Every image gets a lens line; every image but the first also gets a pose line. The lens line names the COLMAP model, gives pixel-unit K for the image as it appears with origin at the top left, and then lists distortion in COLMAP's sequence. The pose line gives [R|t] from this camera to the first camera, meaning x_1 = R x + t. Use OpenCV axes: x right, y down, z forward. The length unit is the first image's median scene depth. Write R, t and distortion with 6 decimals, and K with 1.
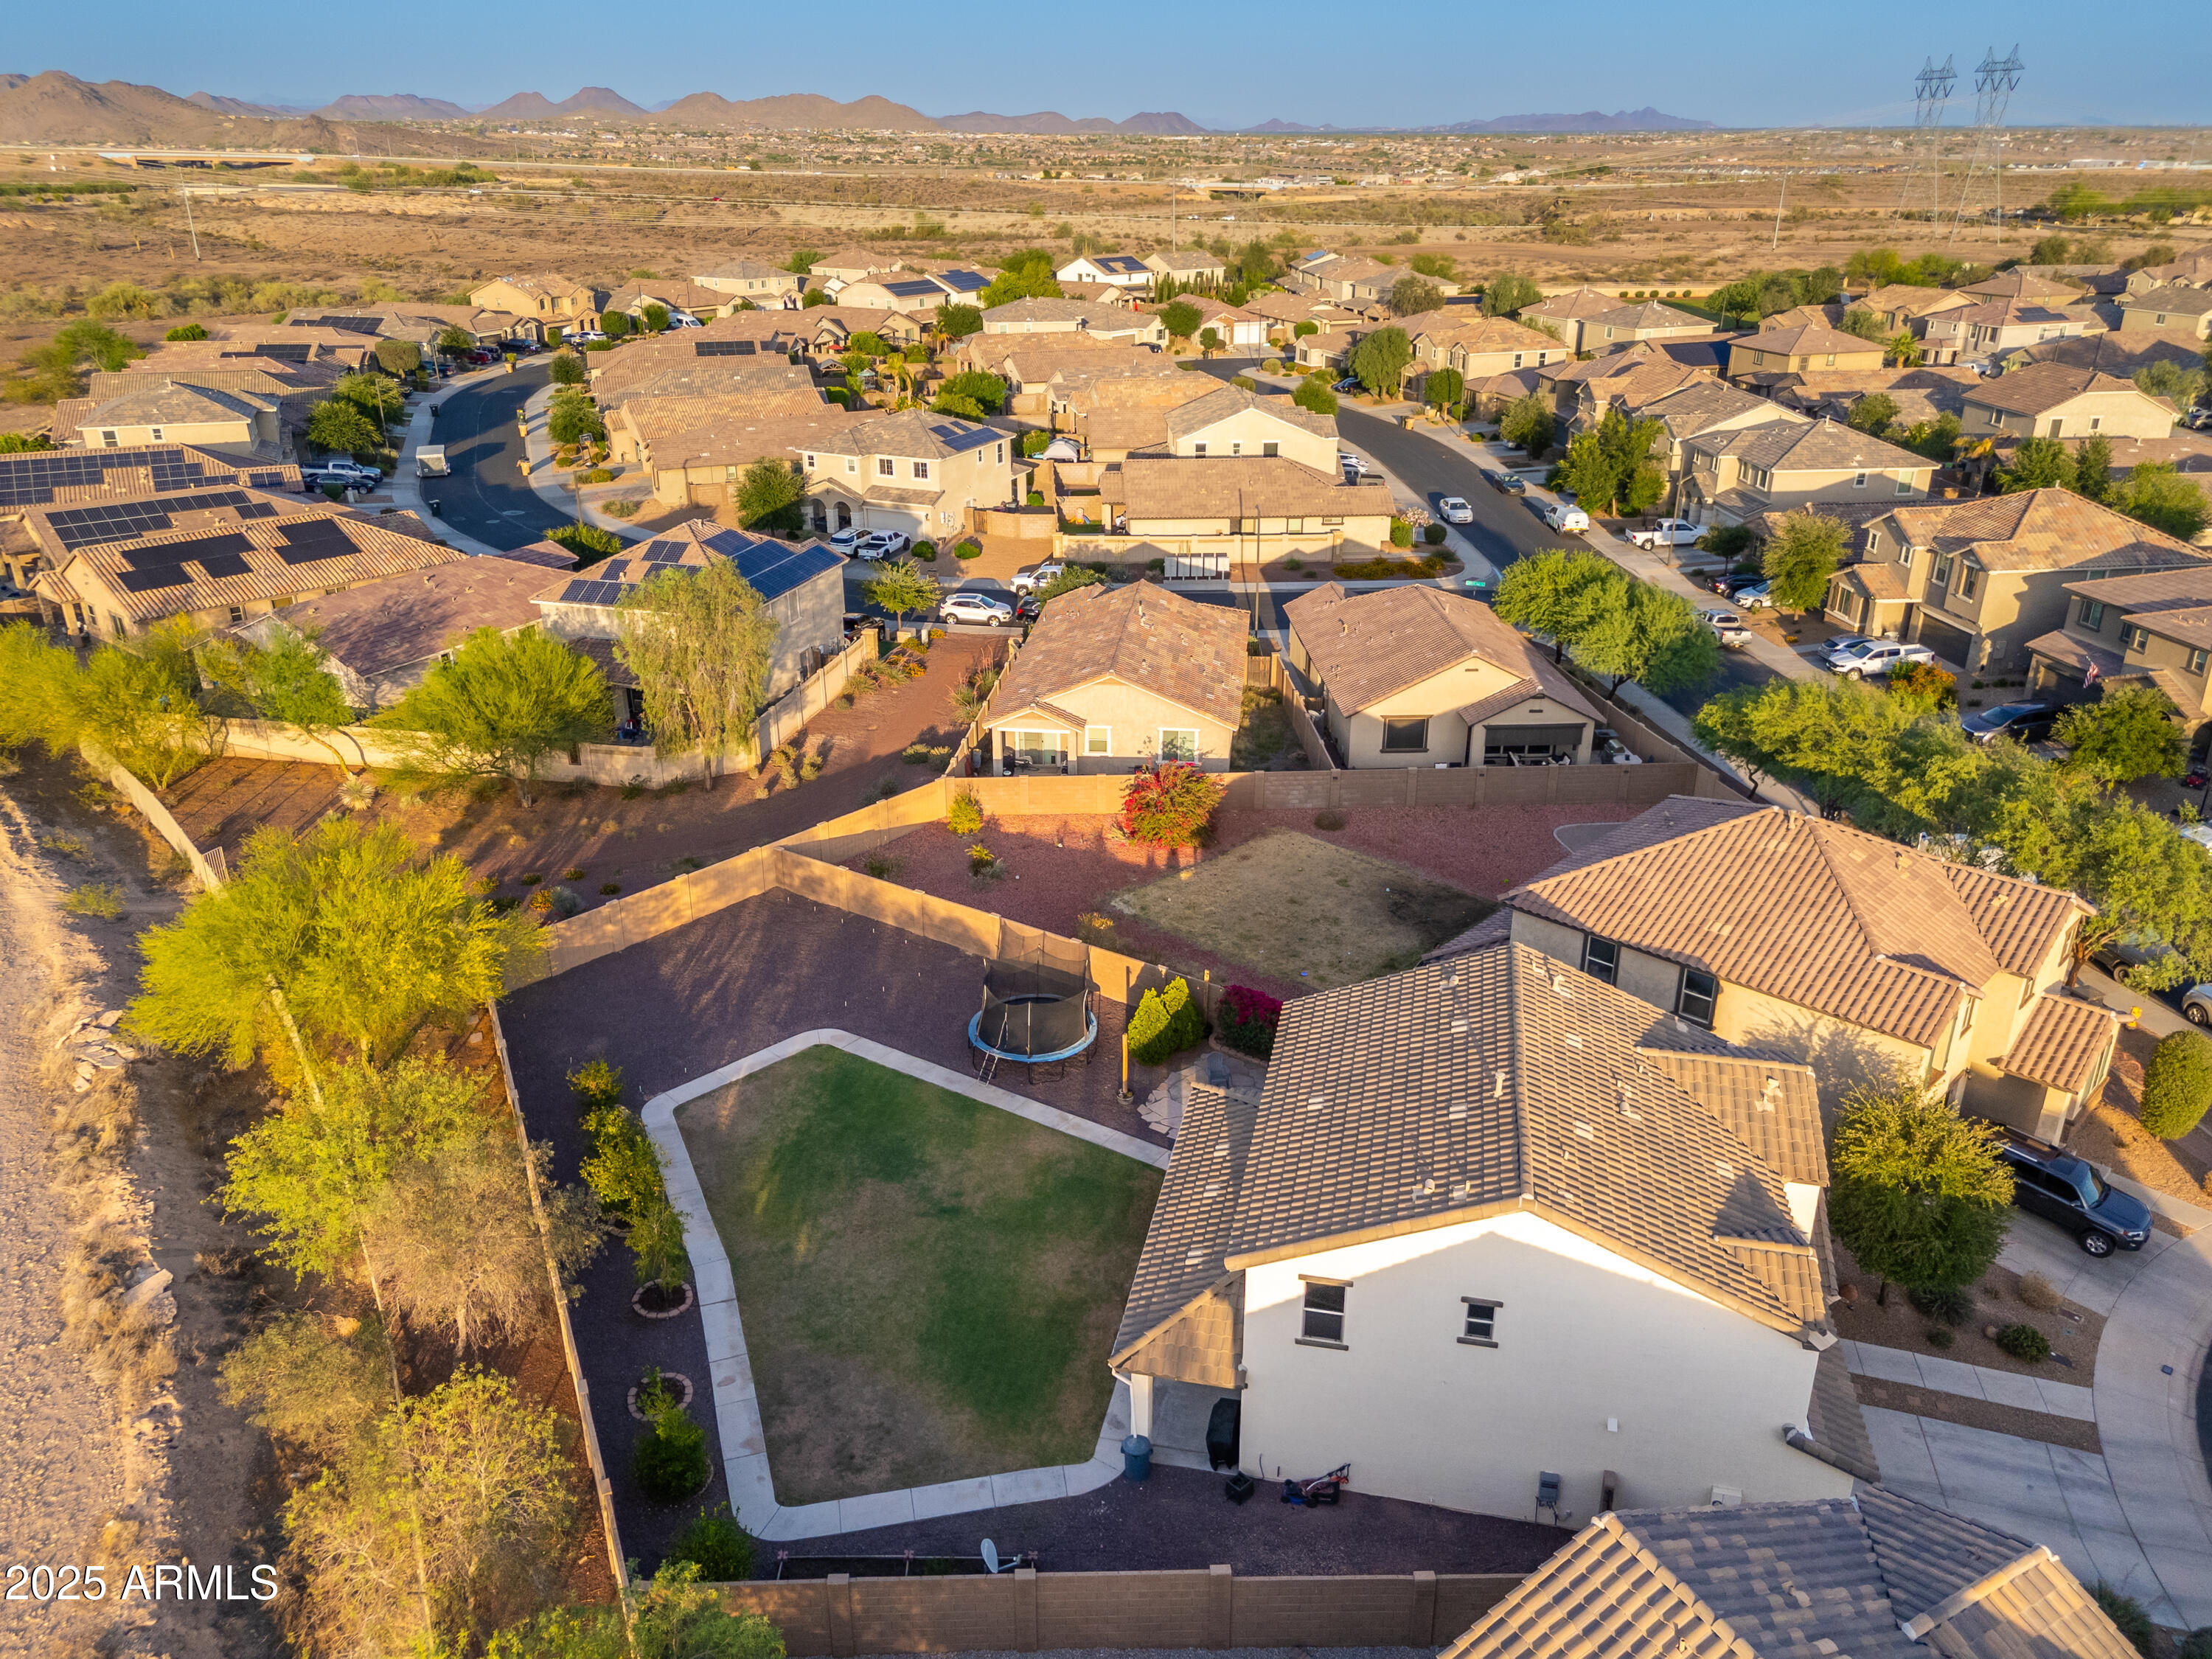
lens RADIAL K [[1632.4, 0, 1095.0], [0, 1632.4, 792.2], [0, 0, 1]] dist [0.075388, -0.044023]
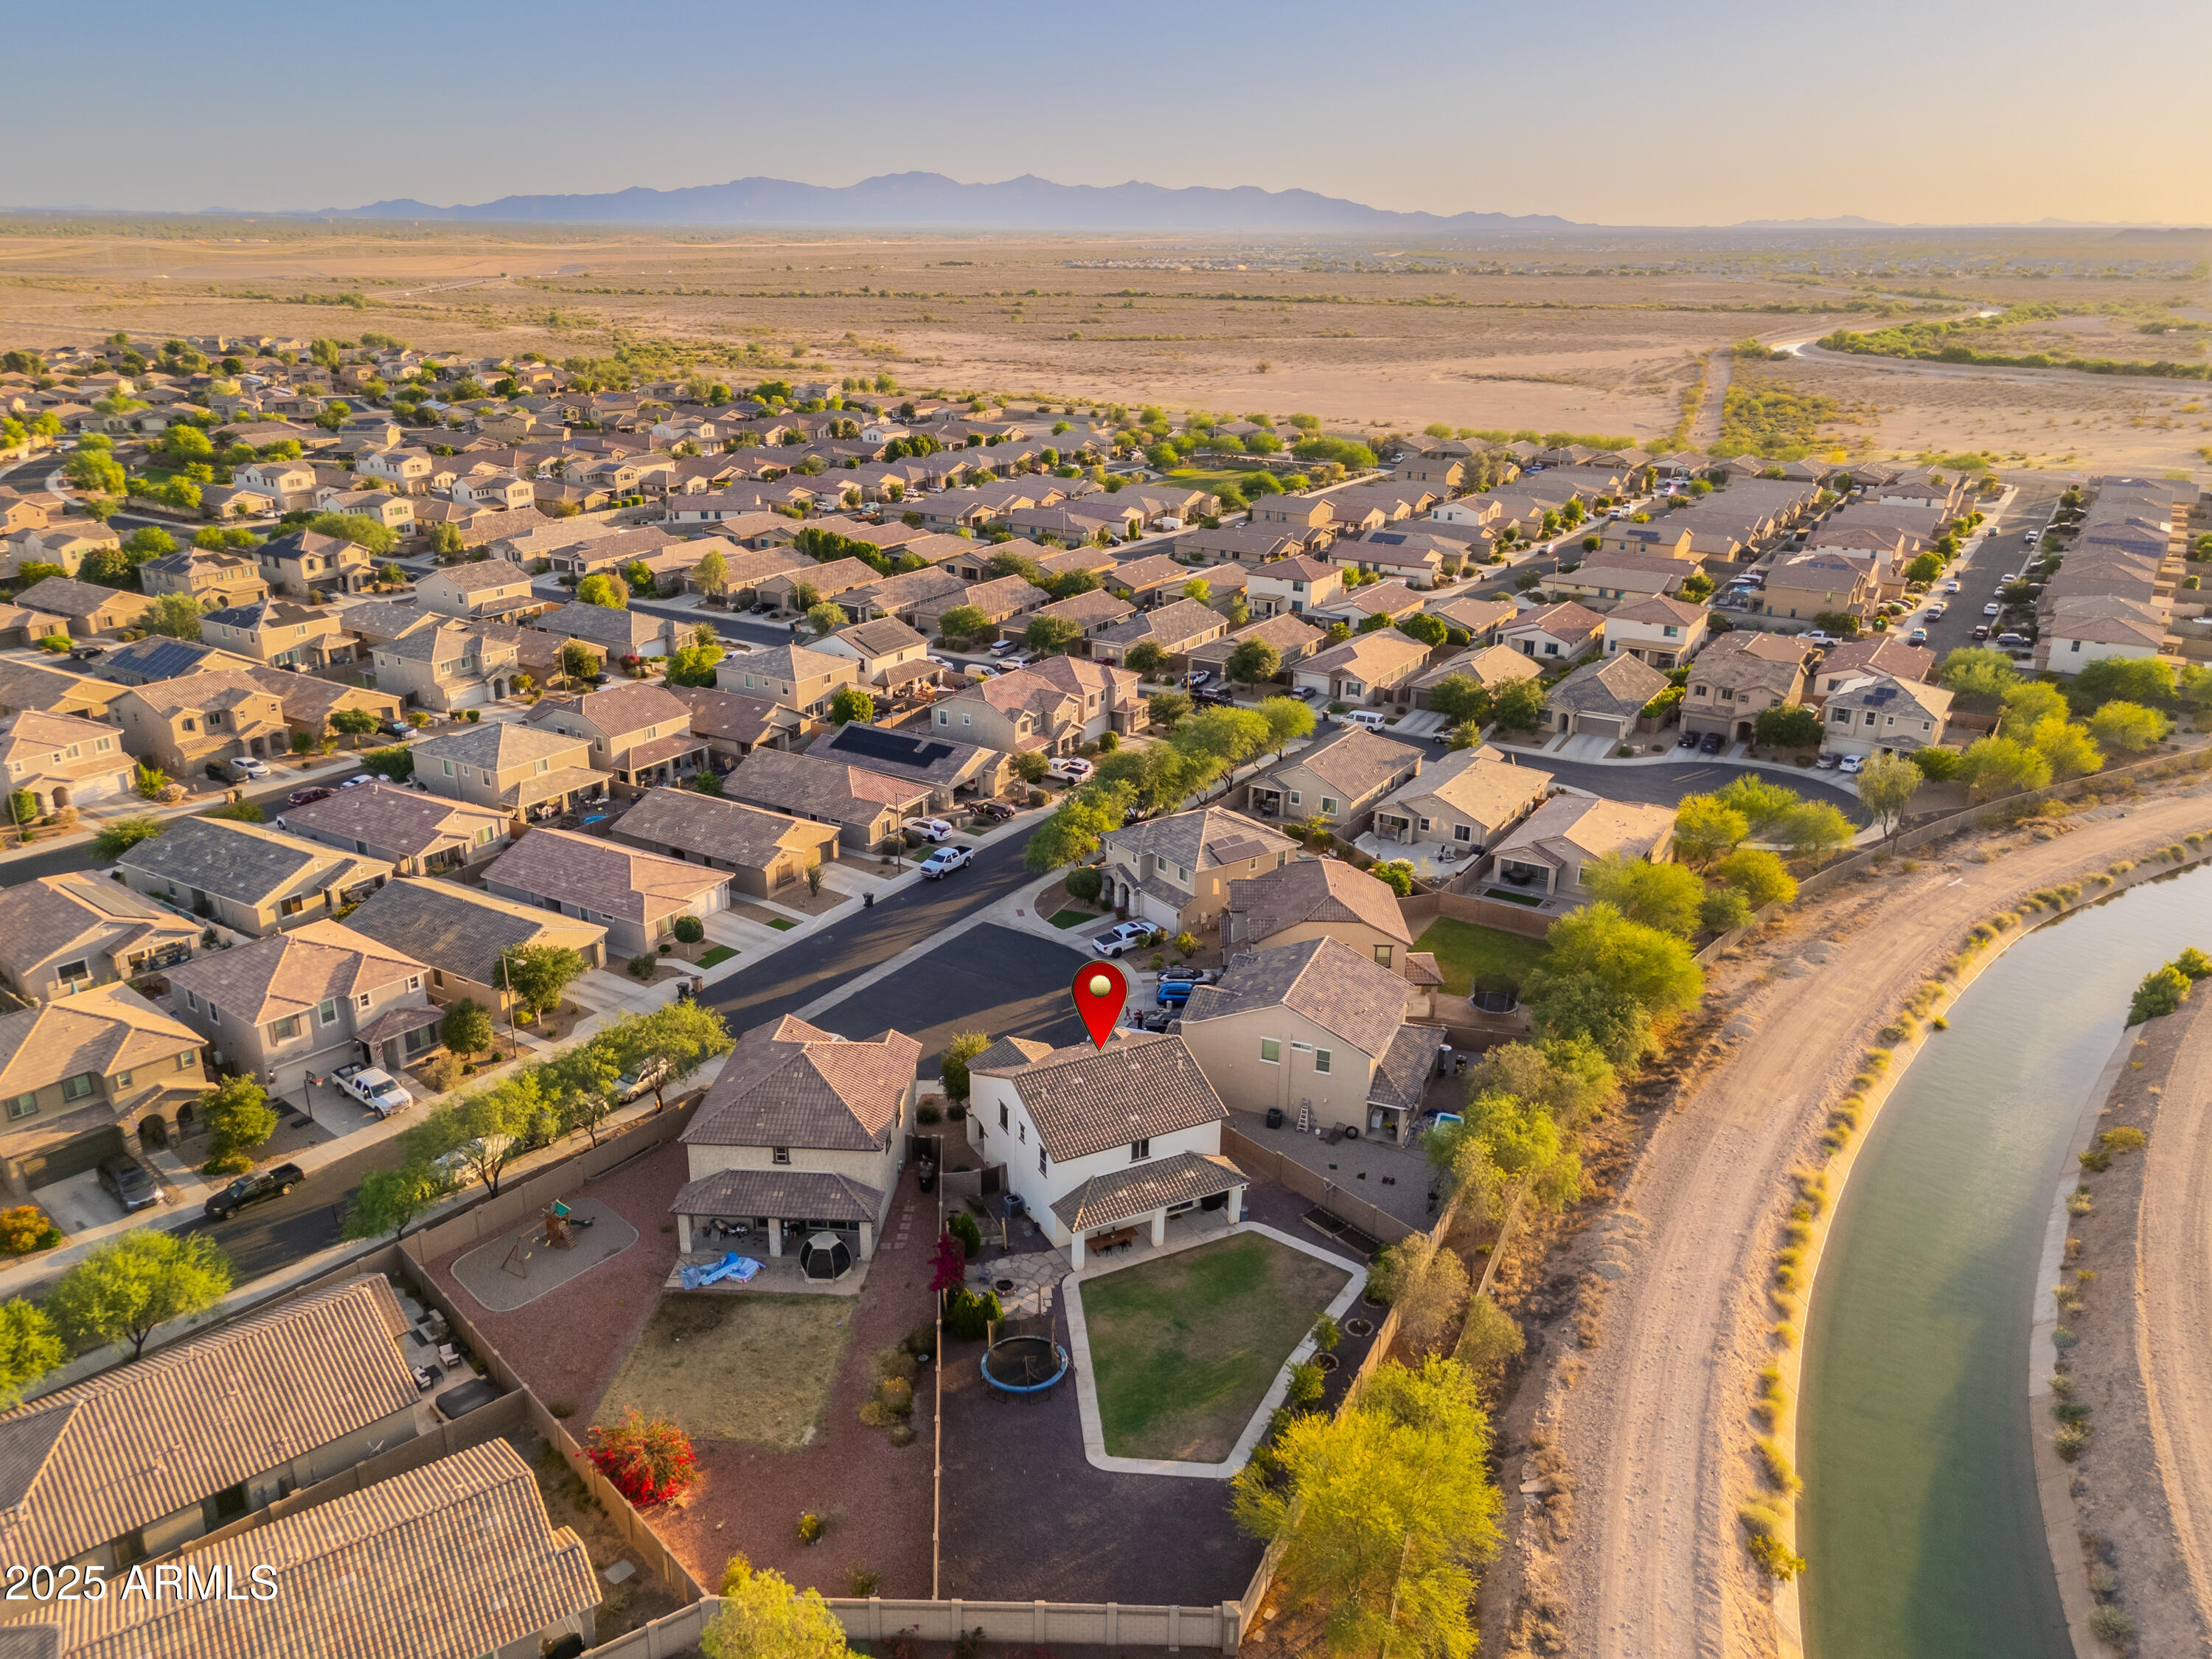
lens RADIAL K [[1632.4, 0, 1092.7], [0, 1632.4, 829.7], [0, 0, 1]] dist [0.075388, -0.044023]
pose [[-0.631450, -0.274198, 0.725319, -0.735008], [0.281451, 0.790553, 0.543885, -0.744766], [-0.722535, 0.547578, -0.422021, 0.914133]]
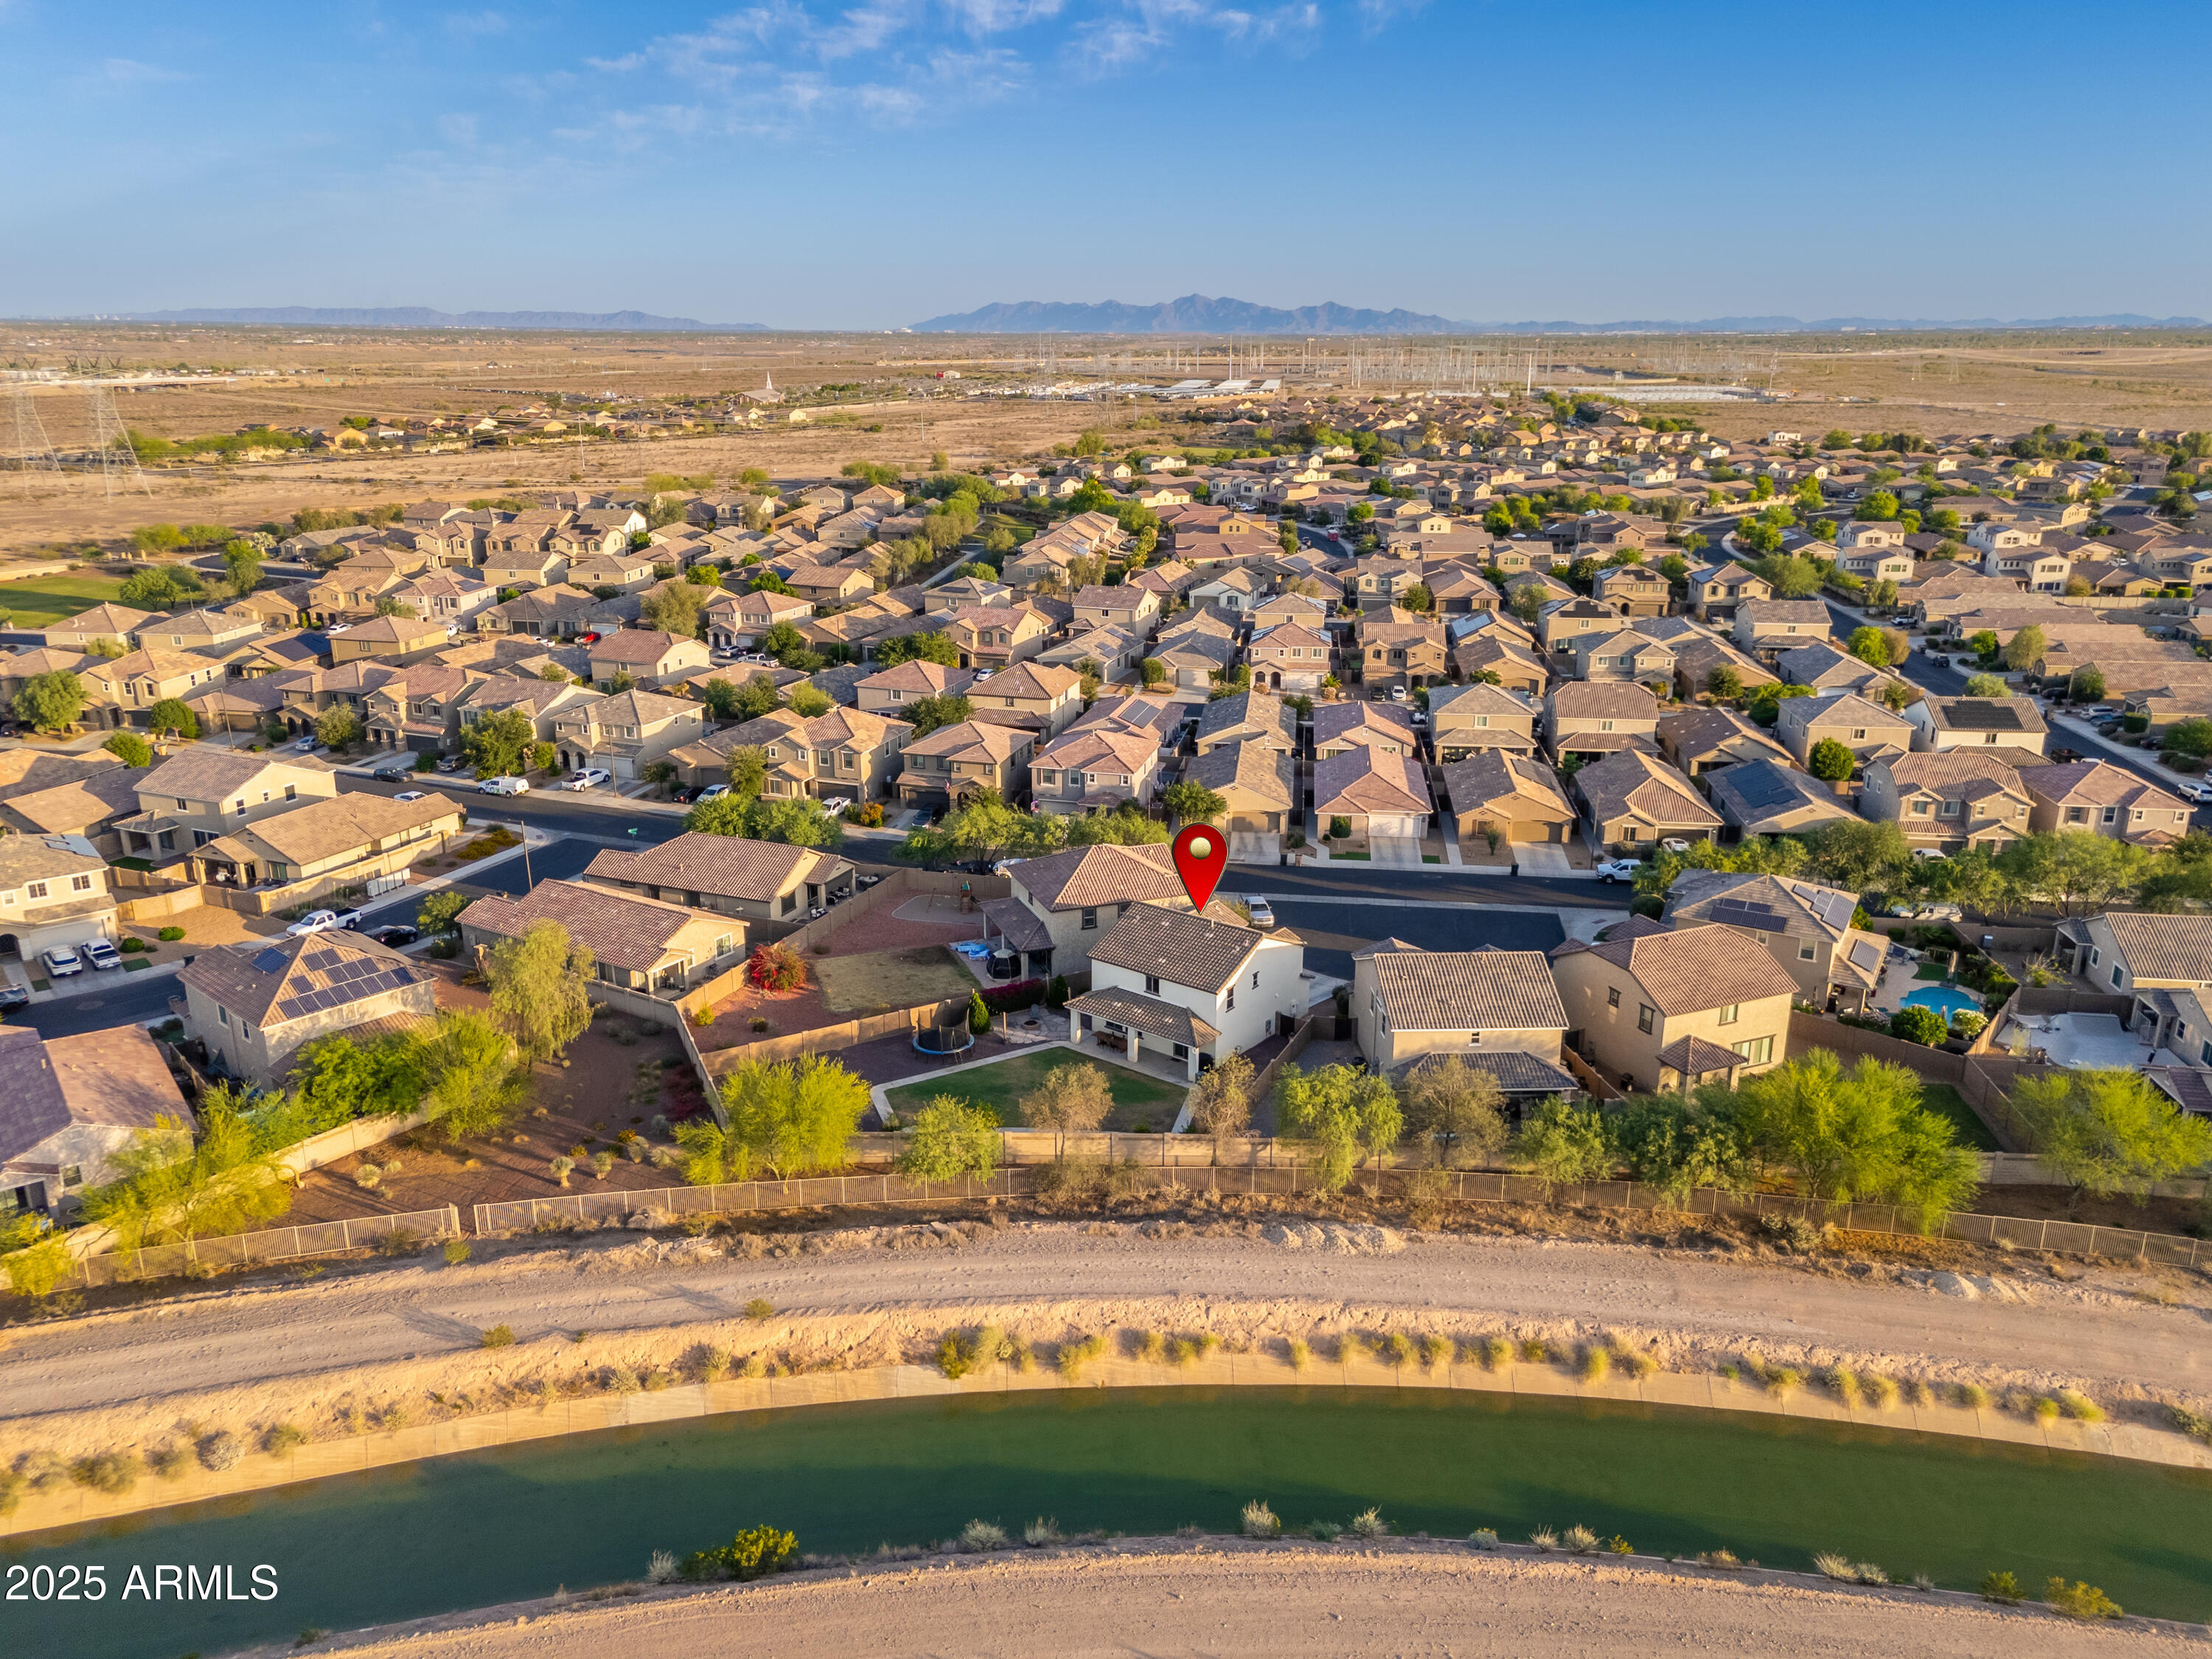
lens RADIAL K [[1632.4, 0, 1091.9], [0, 1632.4, 813.2], [0, 0, 1]] dist [0.075388, -0.044023]
pose [[0.444692, -0.254393, 0.858798, -1.176146], [0.335885, 0.936210, 0.103400, -0.200141], [-0.830319, 0.242476, 0.501772, -0.212908]]
